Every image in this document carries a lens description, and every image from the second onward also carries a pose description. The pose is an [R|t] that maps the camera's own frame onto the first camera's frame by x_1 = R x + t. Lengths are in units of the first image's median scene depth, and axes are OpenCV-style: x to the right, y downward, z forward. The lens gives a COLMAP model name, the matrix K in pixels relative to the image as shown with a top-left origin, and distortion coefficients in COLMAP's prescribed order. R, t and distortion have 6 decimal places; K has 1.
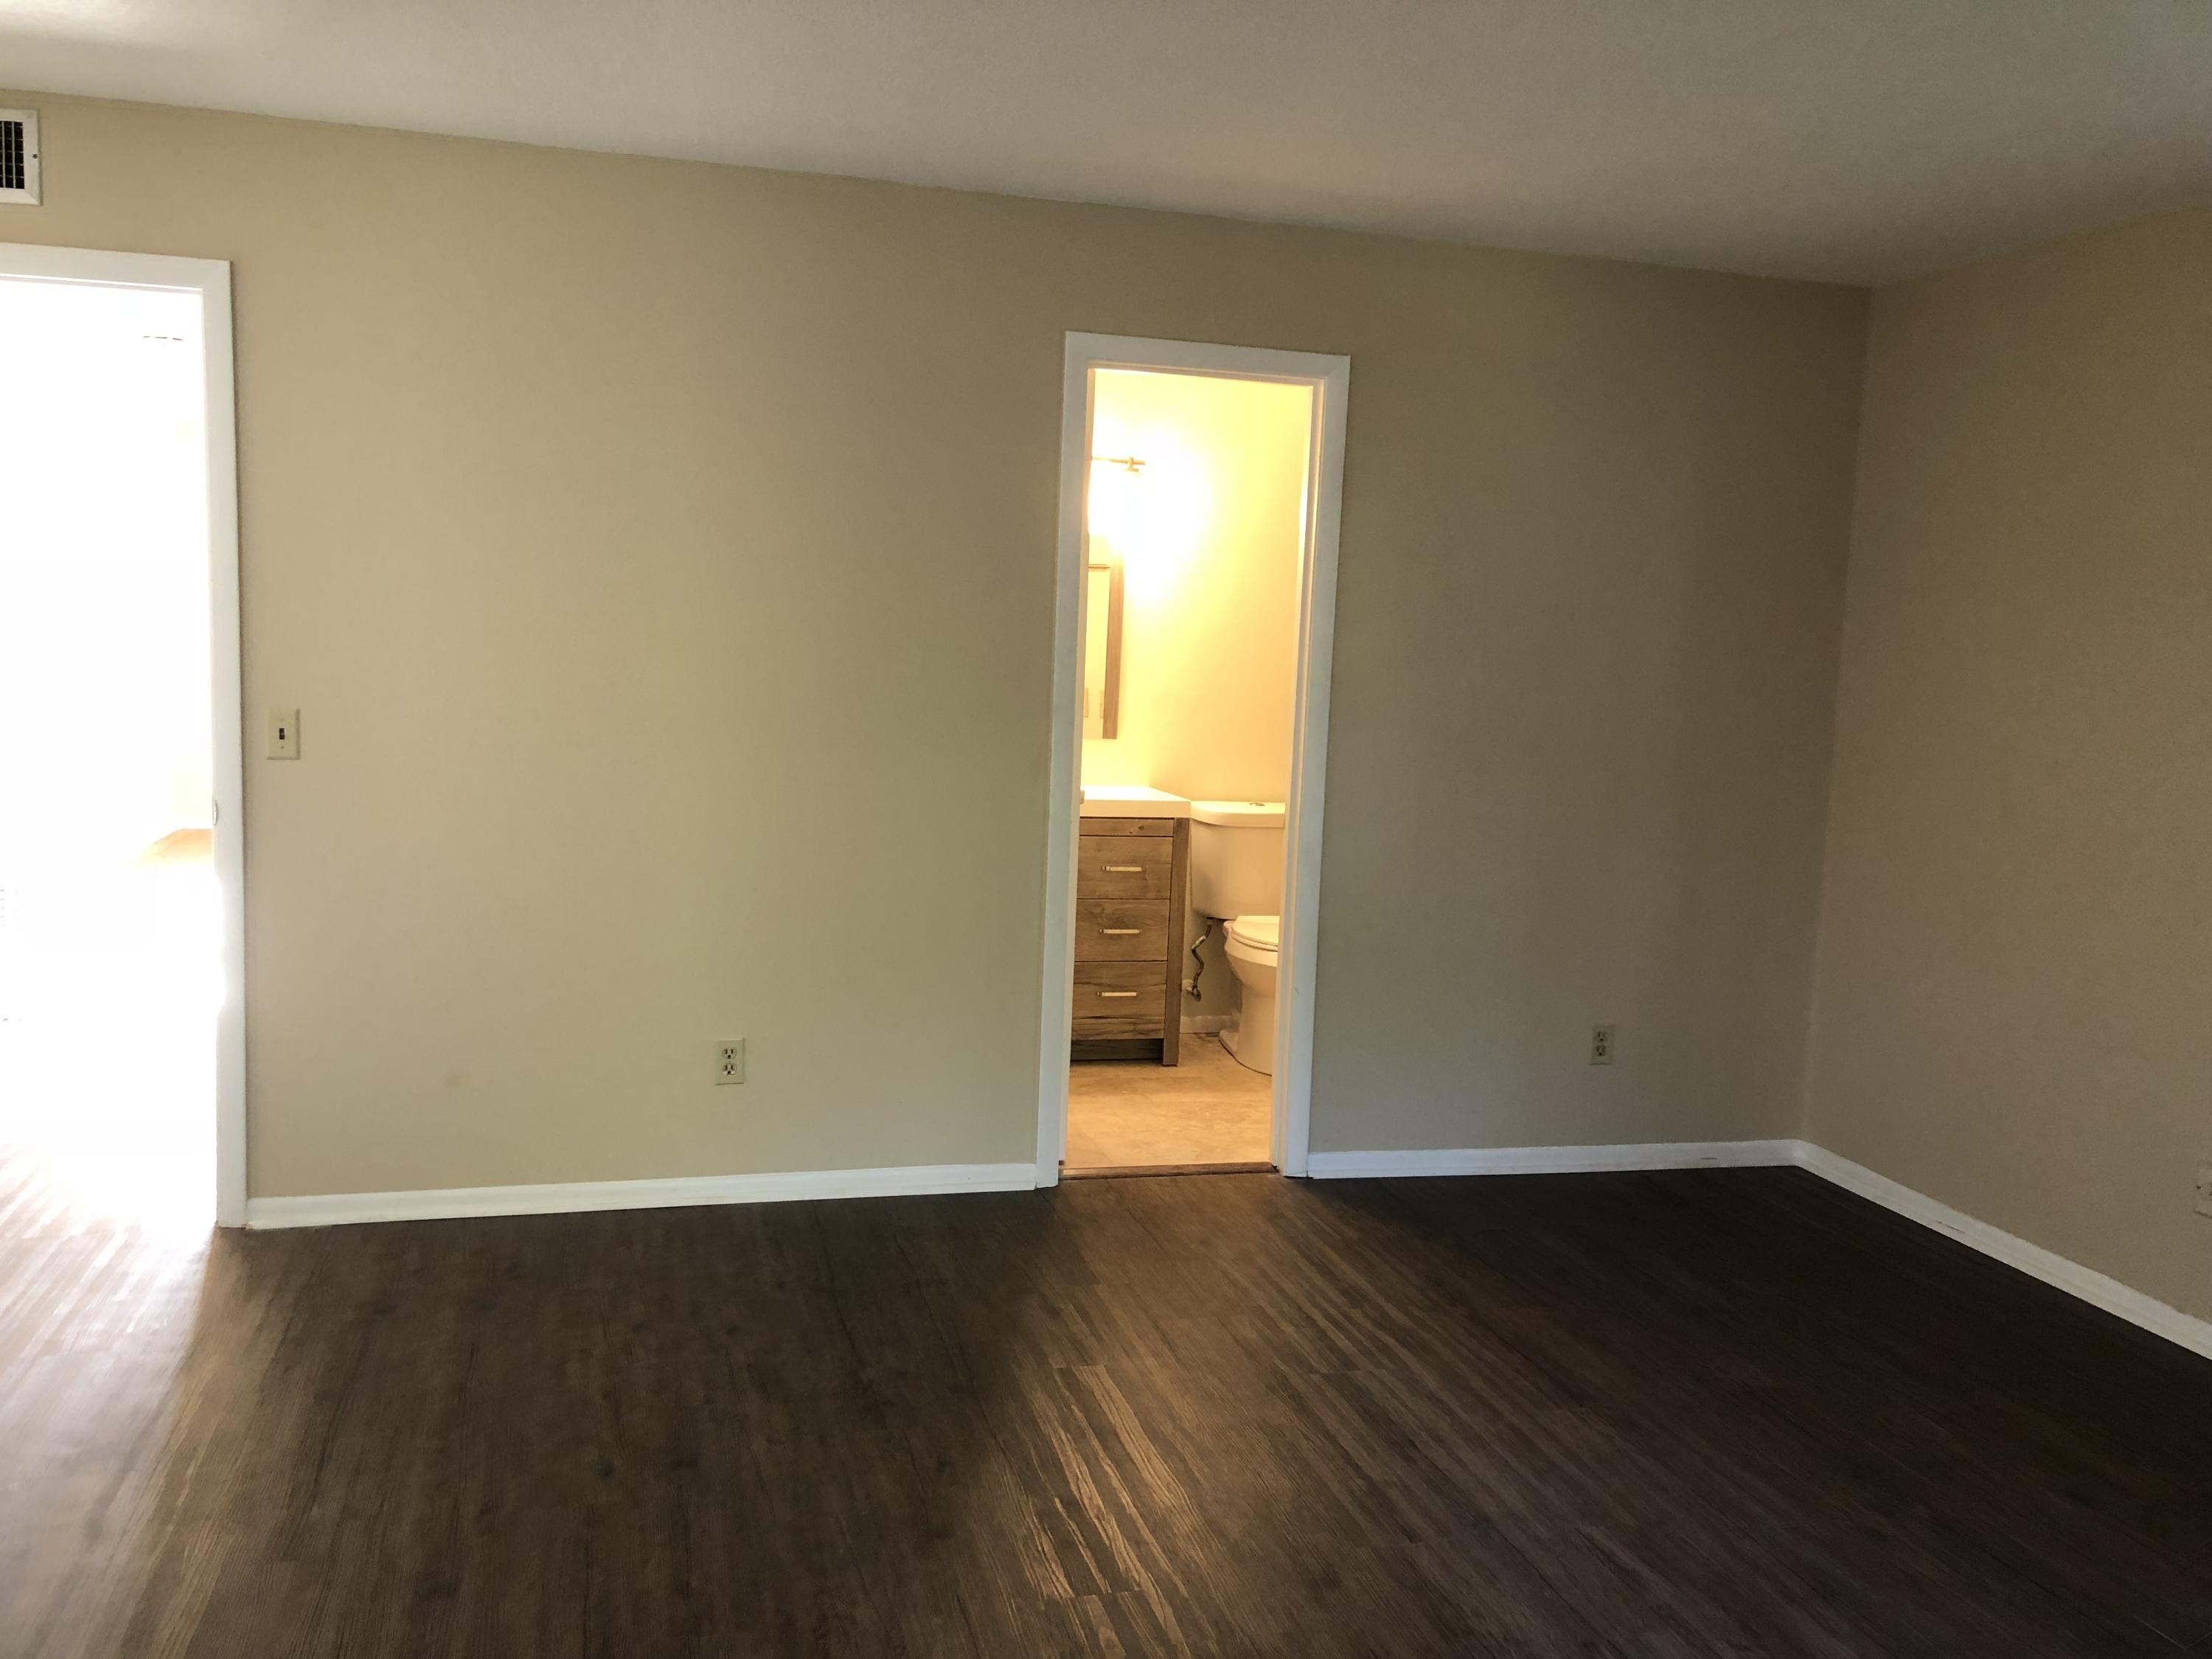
lens RADIAL K [[1814.3, 0, 1107.7], [0, 1814.3, 845.6], [0, 0, 1]] dist [0.109985, -0.124123]
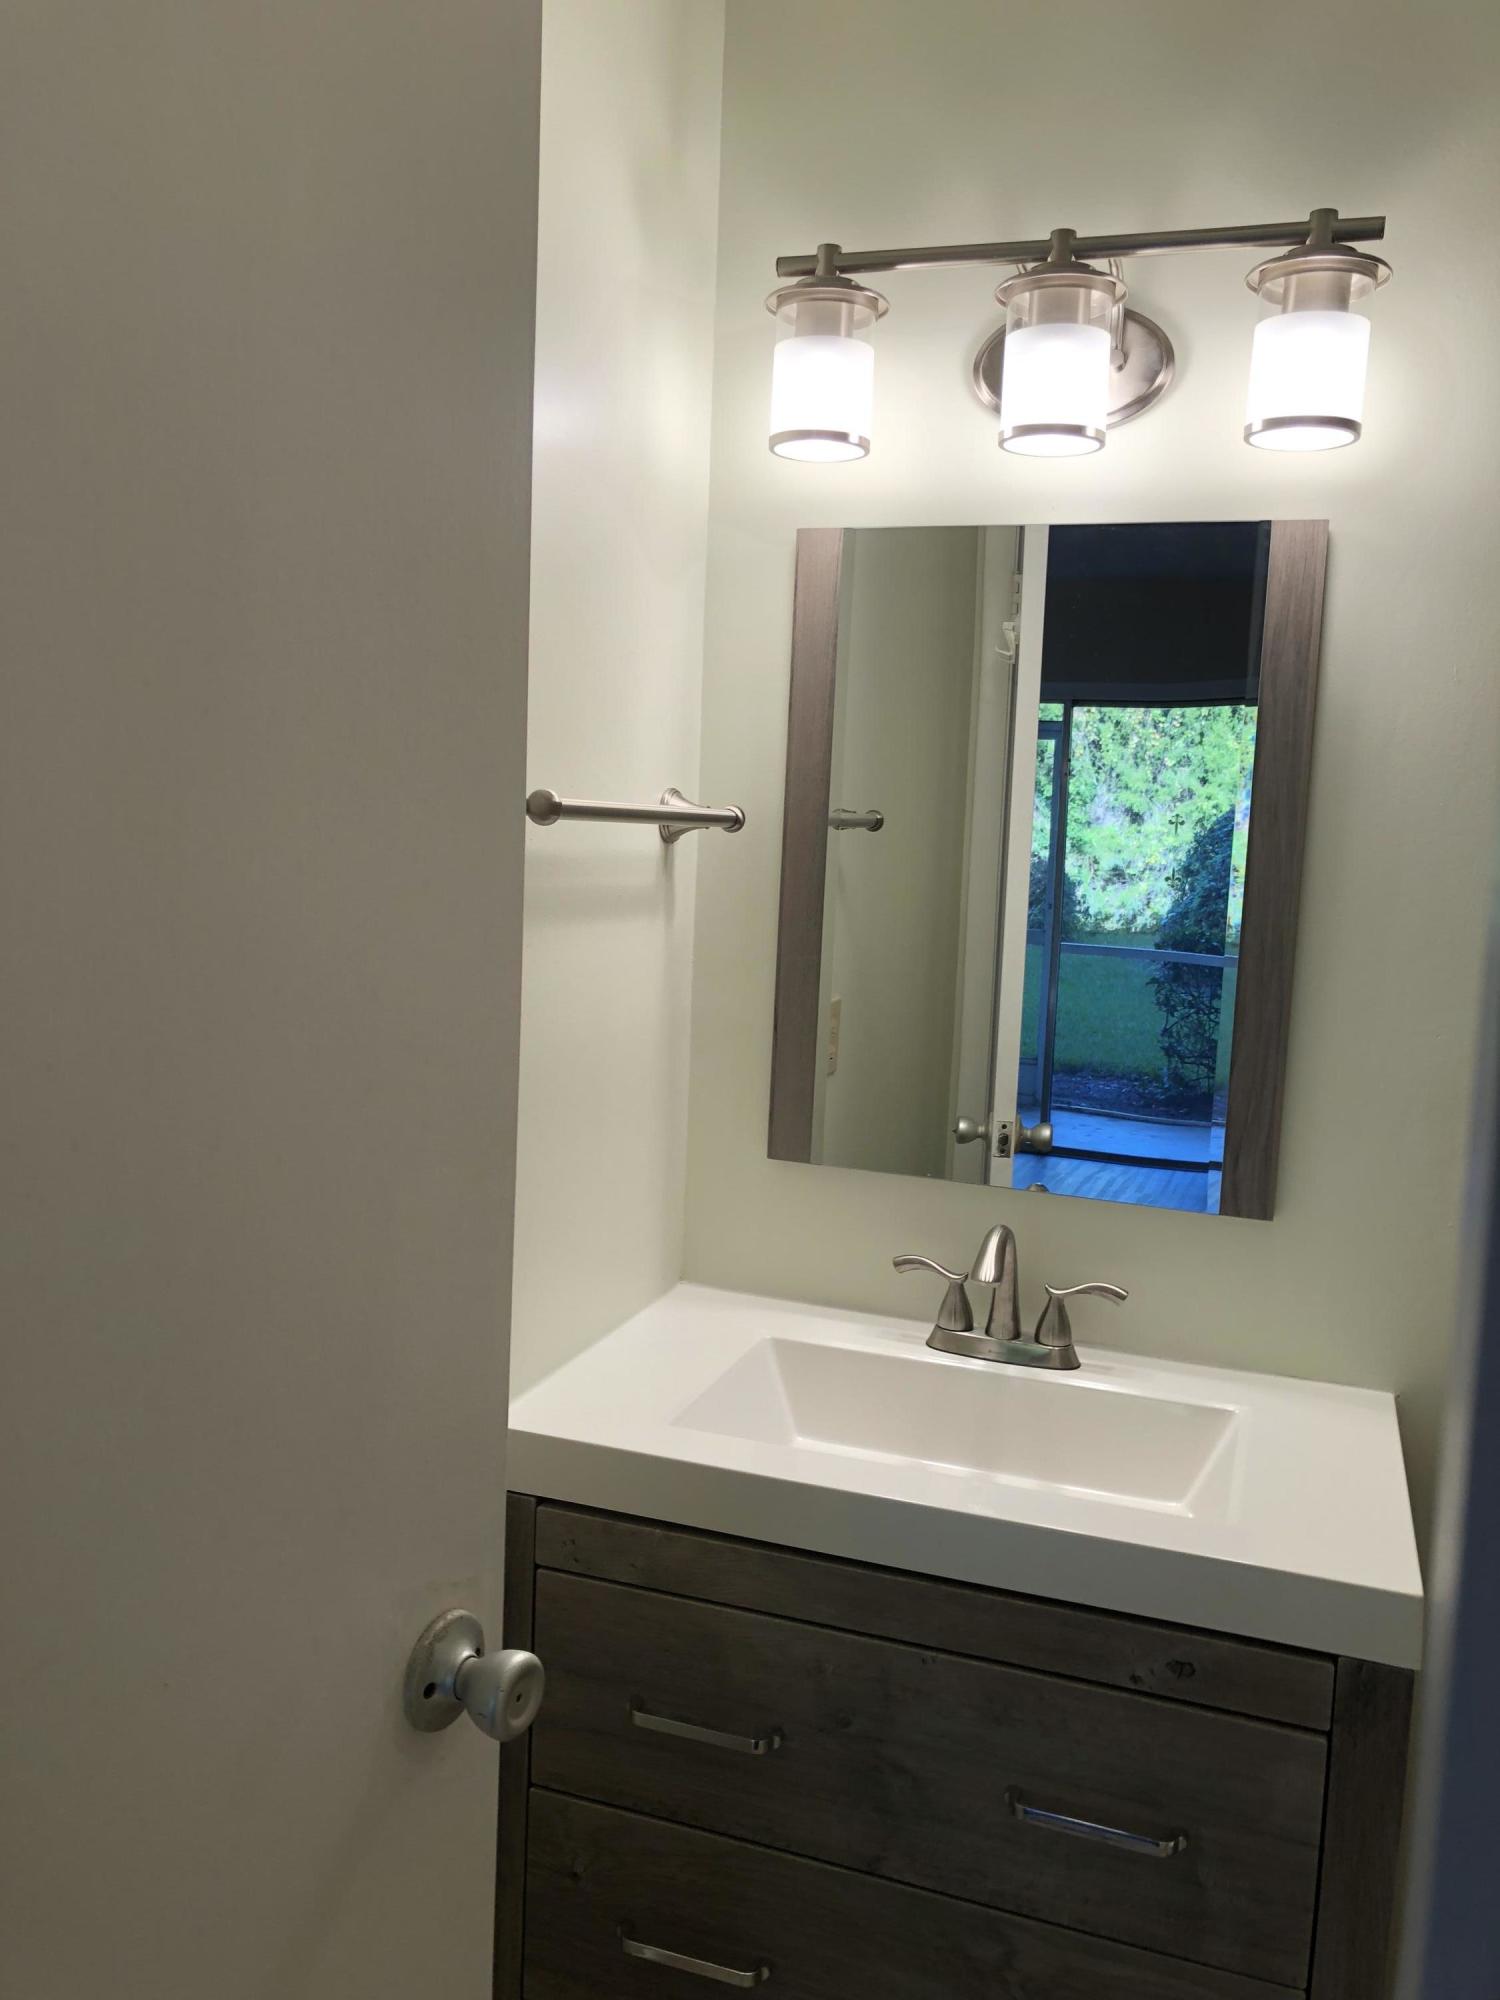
lens RADIAL K [[1640.4, 0, 750.0], [0, 1640.4, 1000.0], [0, 0, 1]] dist [0.109985, -0.124123]
pose [[0.824176, 0.056392, -0.563519, 0.090614], [-0.074571, 0.997173, -0.009275, -0.091495], [0.561403, 0.049666, 0.826051, 0.776968]]
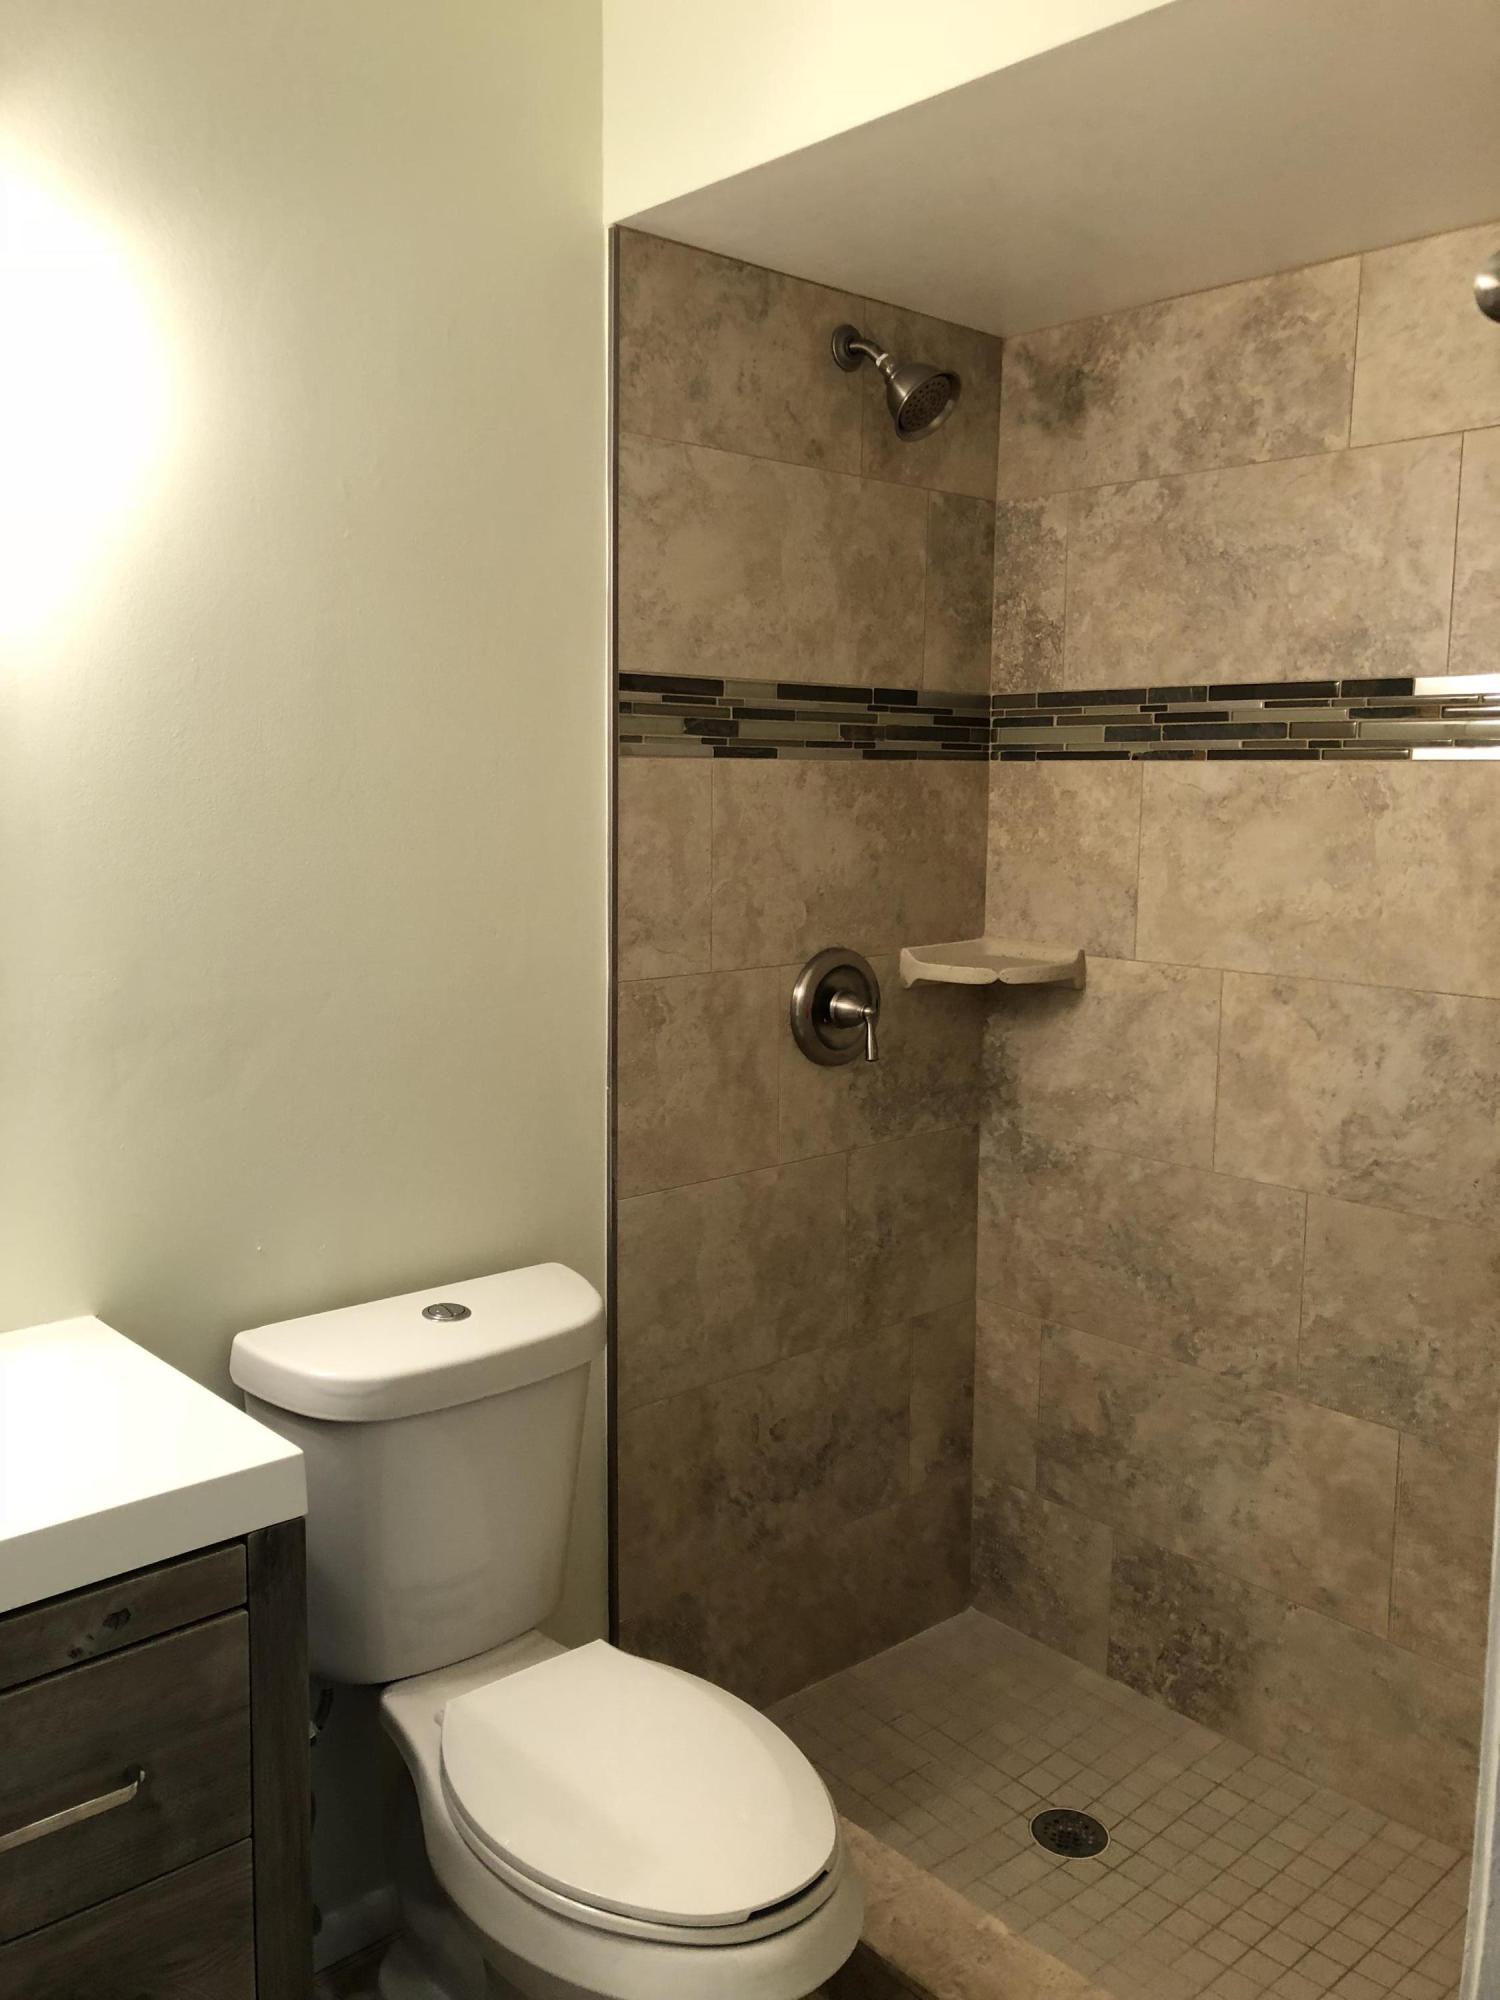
lens RADIAL K [[1640.4, 0, 750.0], [0, 1640.4, 1000.0], [0, 0, 1]] dist [0.109985, -0.124123]
pose [[0.889305, -0.093164, 0.447724, 0.000413], [0.085125, 0.995642, 0.038094, -0.095570], [-0.449321, 0.004235, 0.893360, 0.751188]]
